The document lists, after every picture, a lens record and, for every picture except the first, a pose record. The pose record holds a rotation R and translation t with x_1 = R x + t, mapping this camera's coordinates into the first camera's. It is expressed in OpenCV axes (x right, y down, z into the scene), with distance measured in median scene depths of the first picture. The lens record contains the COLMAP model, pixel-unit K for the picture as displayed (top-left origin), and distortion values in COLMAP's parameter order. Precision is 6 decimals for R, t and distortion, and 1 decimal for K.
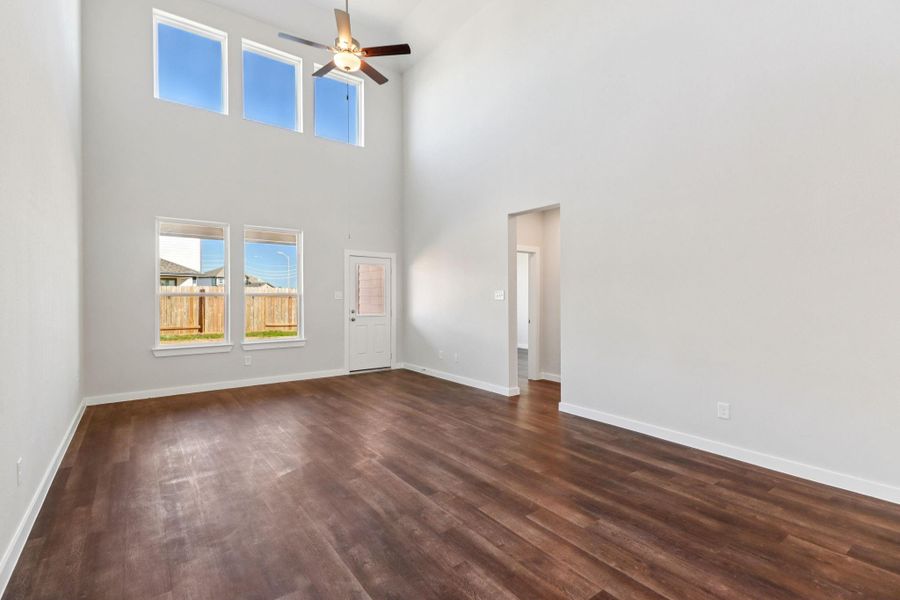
lens RADIAL K [[419.7, 0, 449.2], [0, 419.7, 294.7], [0, 0, 1]] dist [0.019386, -0.002612]
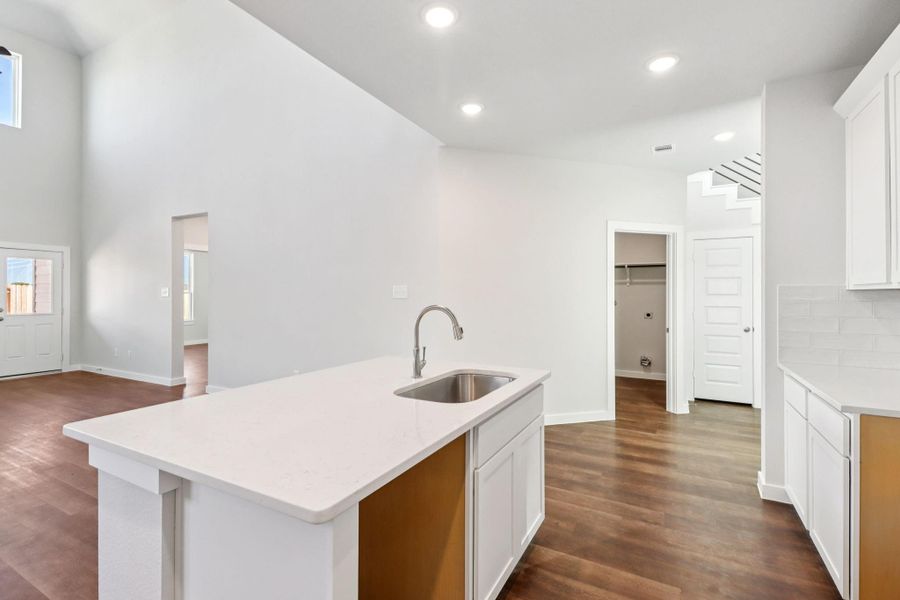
lens RADIAL K [[419.7, 0, 446.3], [0, 419.7, 293.0], [0, 0, 1]] dist [0.019386, -0.002612]
pose [[0.907596, 0.006746, 0.419791, 0.451439], [-0.005585, 0.999976, -0.003996, 0.004847], [-0.419808, 0.001282, 0.907612, -0.389796]]
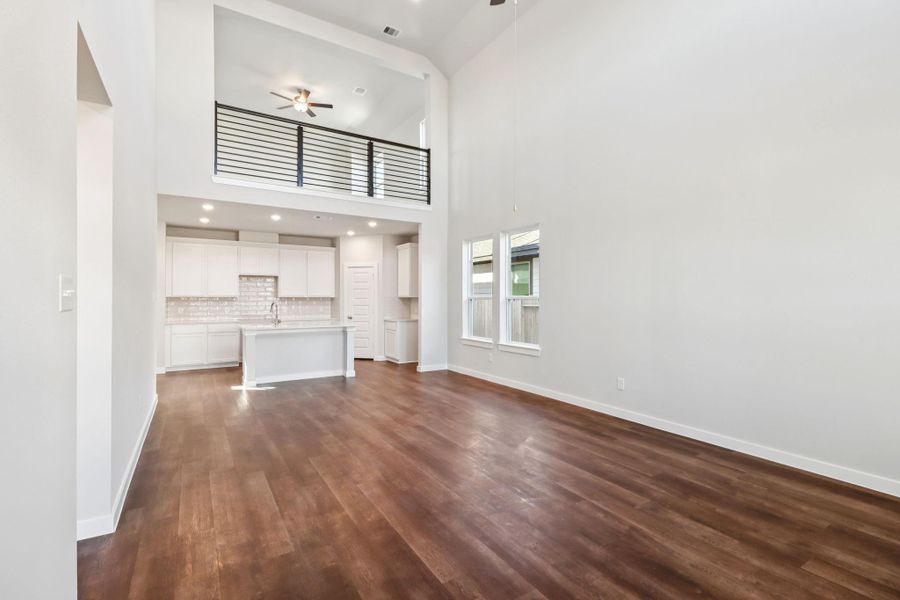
lens RADIAL K [[419.7, 0, 457.2], [0, 419.7, 298.9], [0, 0, 1]] dist [0.019386, -0.002612]
pose [[-0.997476, -0.003371, 0.070923, -0.206866], [-0.003550, 0.999991, -0.002399, 0.005274], [-0.070914, -0.002645, -0.997479, 1.779983]]
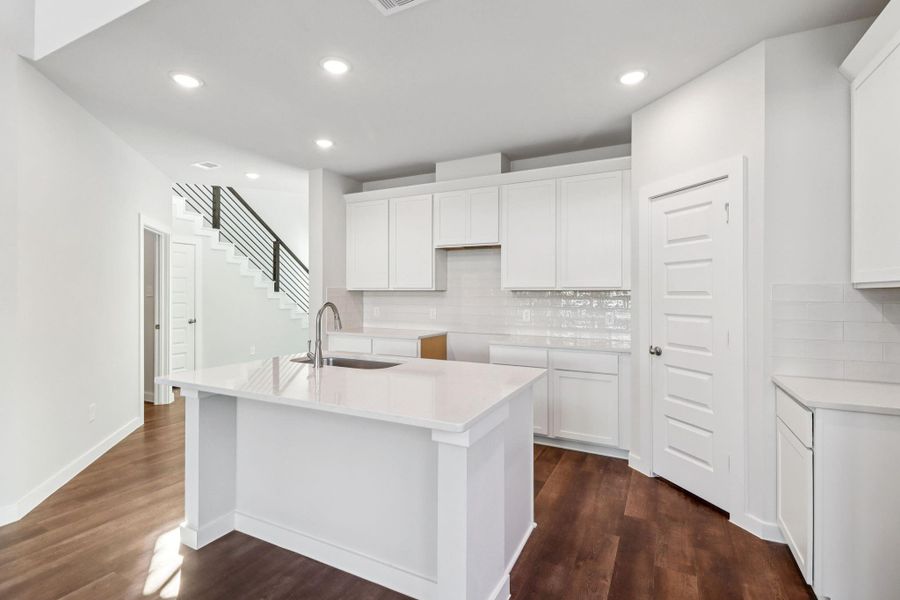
lens RADIAL K [[419.7, 0, 448.8], [0, 419.7, 295.3], [0, 0, 1]] dist [0.019386, -0.002612]
pose [[-0.442750, -0.008874, 0.896601, 0.026394], [-0.008051, 0.999950, 0.005922, 0.002024], [-0.896609, -0.004597, -0.442799, 0.216673]]
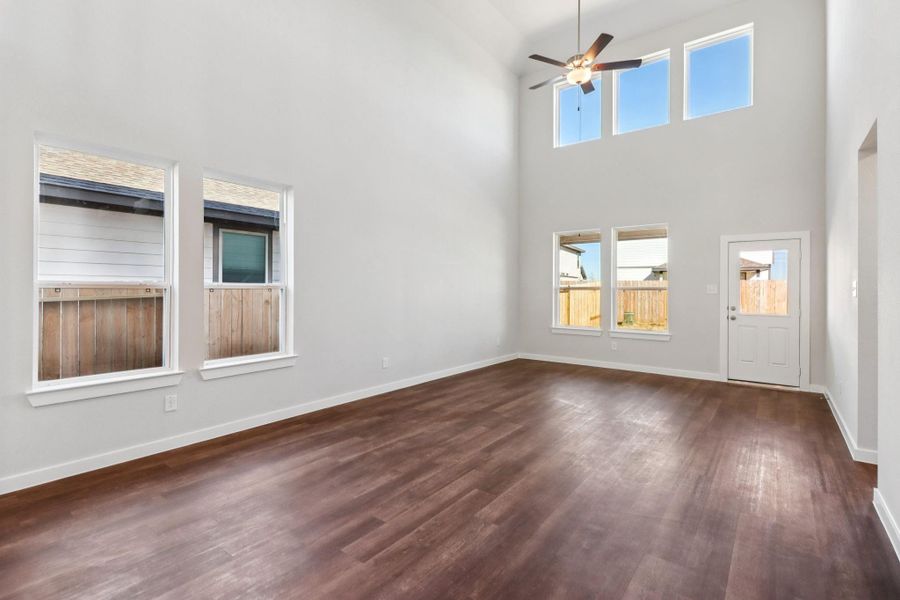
lens RADIAL K [[419.7, 0, 448.8], [0, 419.7, 285.5], [0, 0, 1]] dist [0.019386, -0.002612]
pose [[0.276640, -0.010868, -0.960912, 0.771130], [0.001742, 0.999940, -0.010808, 0.004982], [0.960972, 0.001316, 0.276643, 0.396680]]
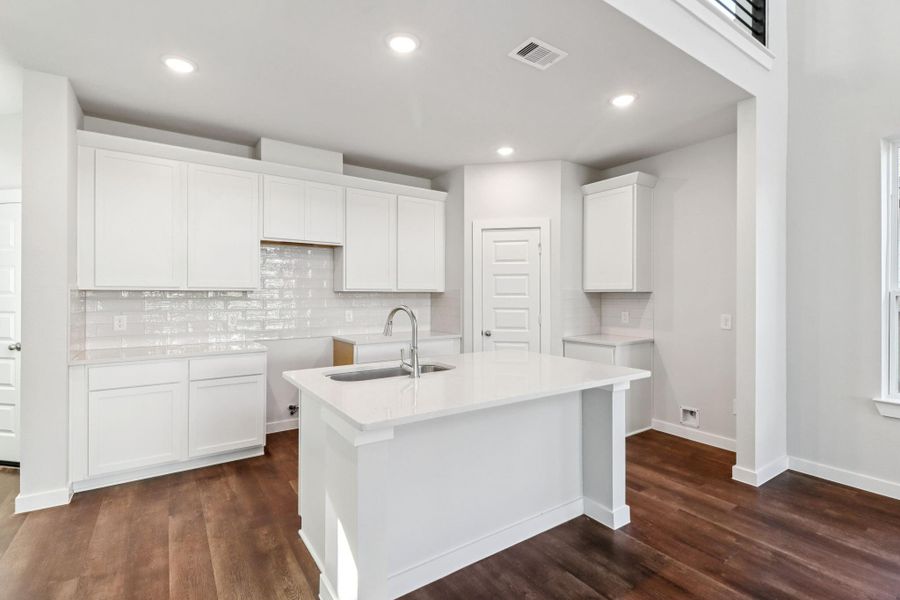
lens RADIAL K [[419.7, 0, 448.9], [0, 419.7, 294.7], [0, 0, 1]] dist [0.019386, -0.002612]
pose [[-0.999271, -0.005358, 0.037789, 0.585348], [-0.005539, 0.999974, -0.004693, 0.006236], [-0.037763, -0.004899, -0.999275, 0.657967]]
